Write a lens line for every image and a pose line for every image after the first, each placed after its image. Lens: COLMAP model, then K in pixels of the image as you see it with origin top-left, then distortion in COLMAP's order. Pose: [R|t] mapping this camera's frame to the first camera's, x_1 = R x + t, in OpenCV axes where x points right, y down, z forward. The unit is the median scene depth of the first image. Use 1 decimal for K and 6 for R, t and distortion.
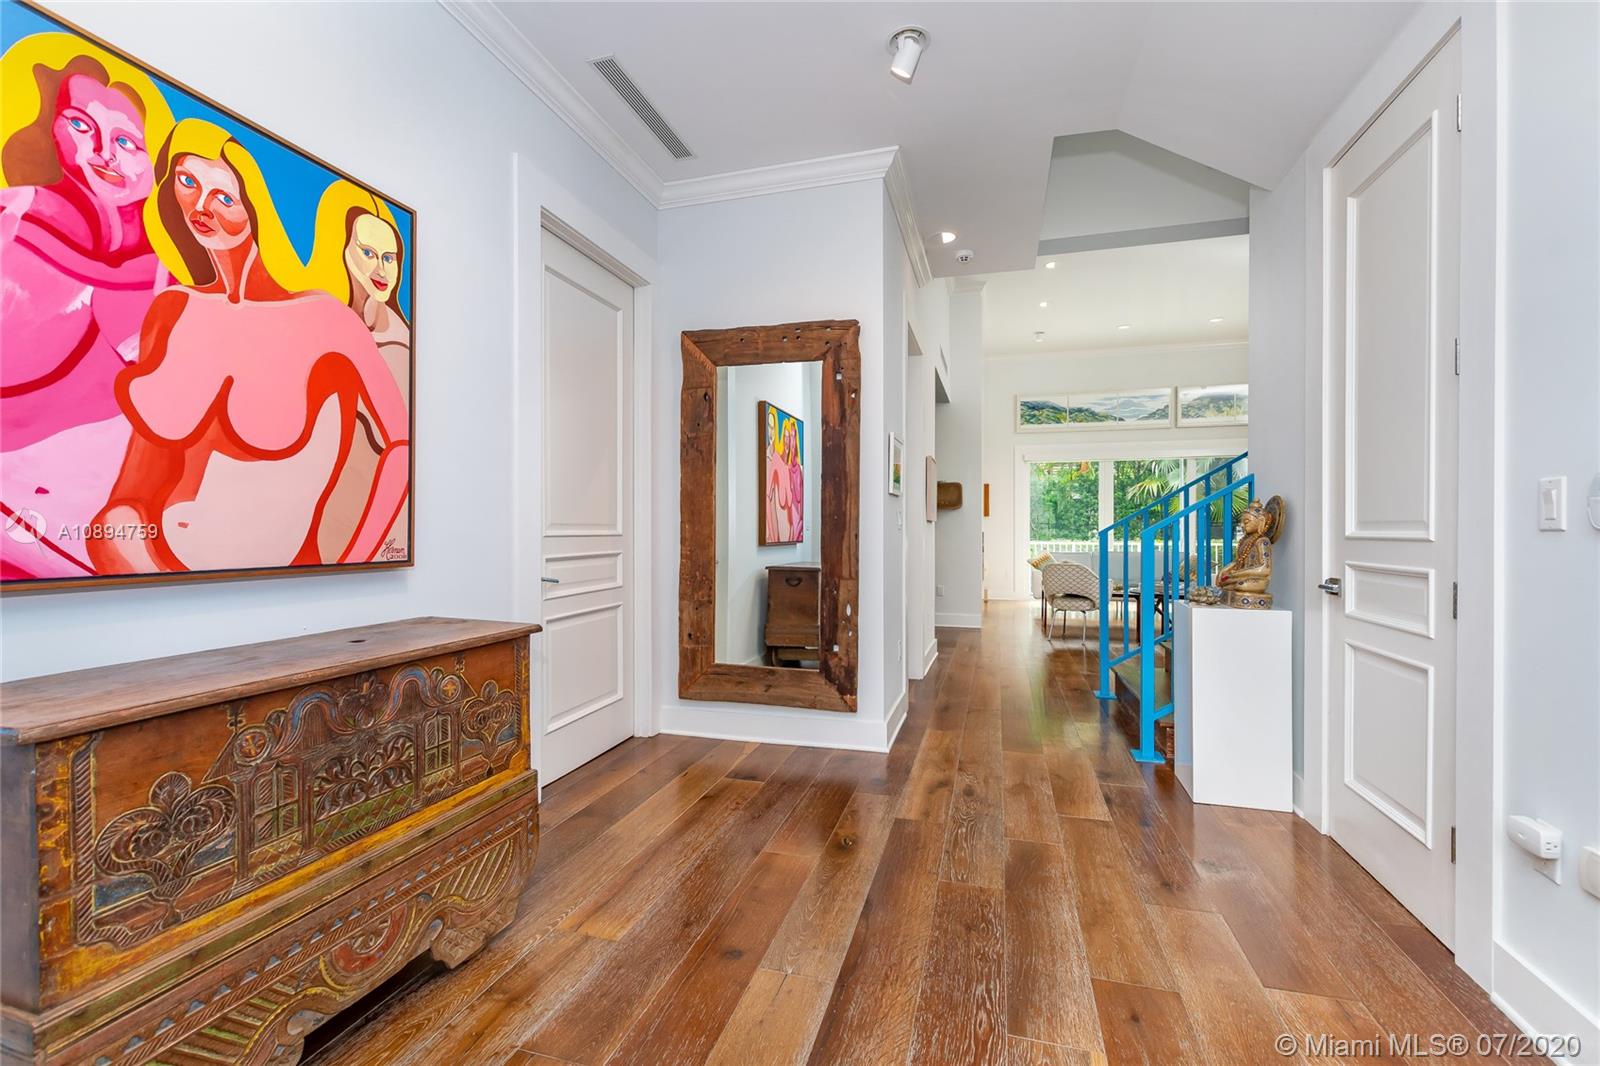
lens RADIAL K [[696.4, 0, 804.3], [0, 696.4, 534.4], [0, 0, 1]] dist [0.005445, -0.001781]
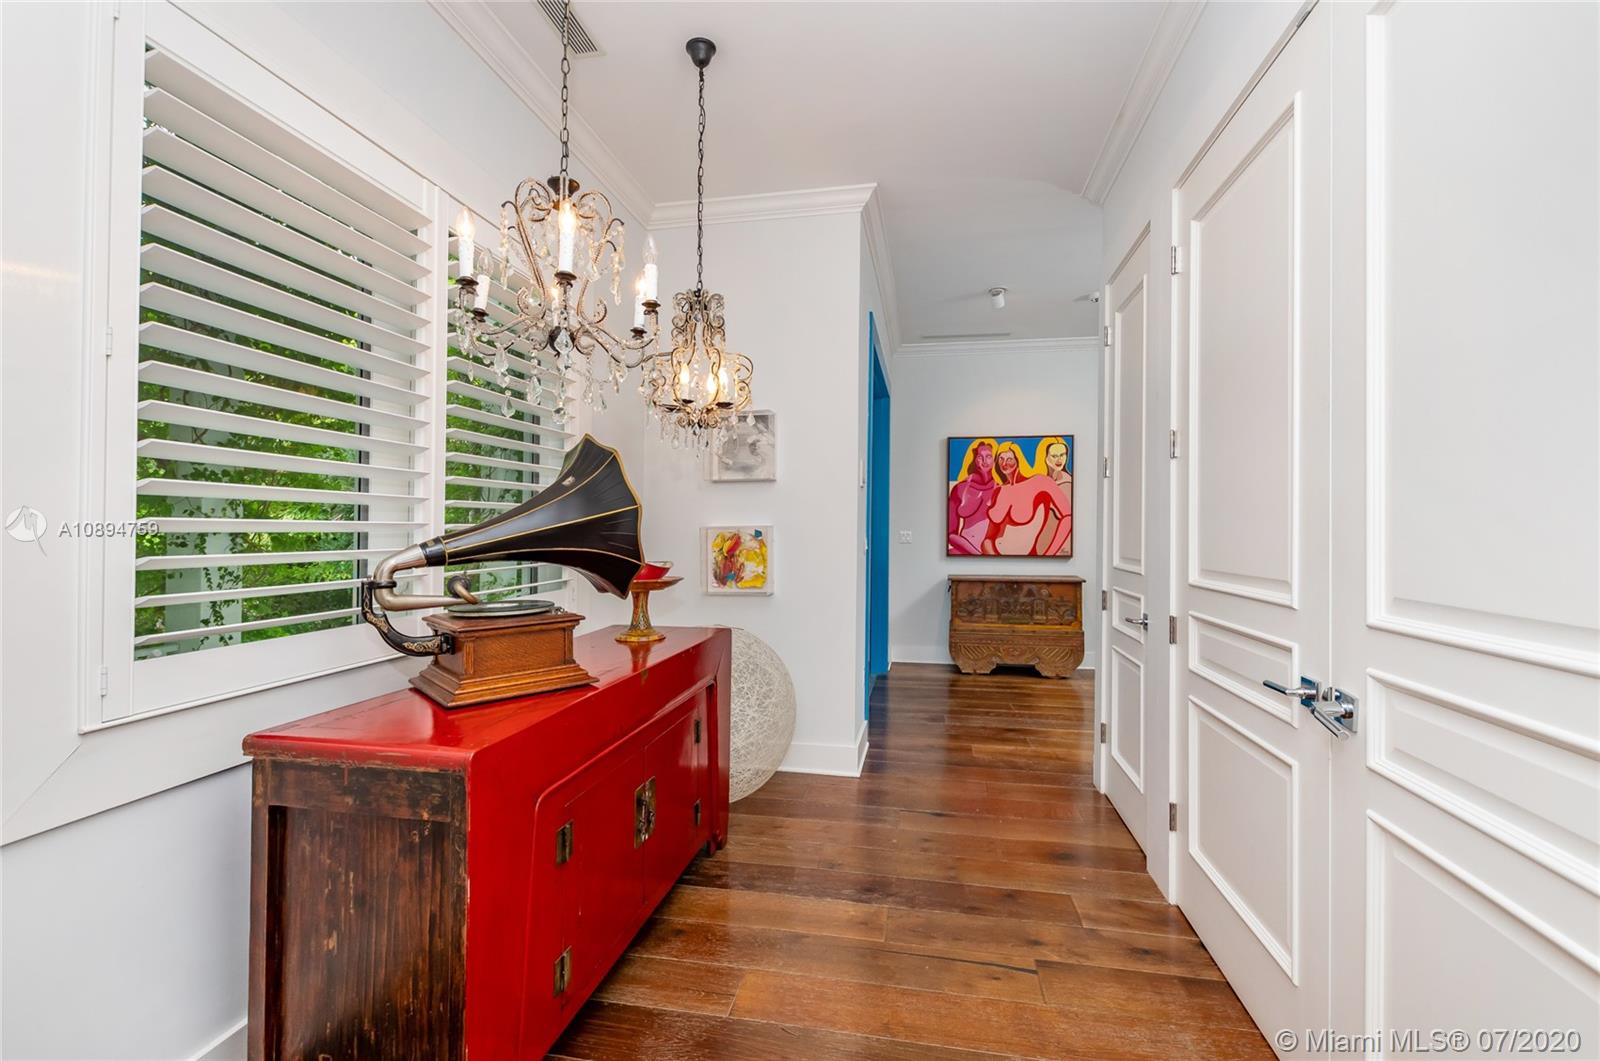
lens RADIAL K [[696.4, 0, 802.0], [0, 696.4, 528.6], [0, 0, 1]] dist [0.005445, -0.001781]
pose [[0.082051, -0.004098, -0.996620, 2.682724], [-0.010054, 0.999937, -0.004940, -0.059474], [0.996577, 0.010425, 0.082005, -0.426613]]
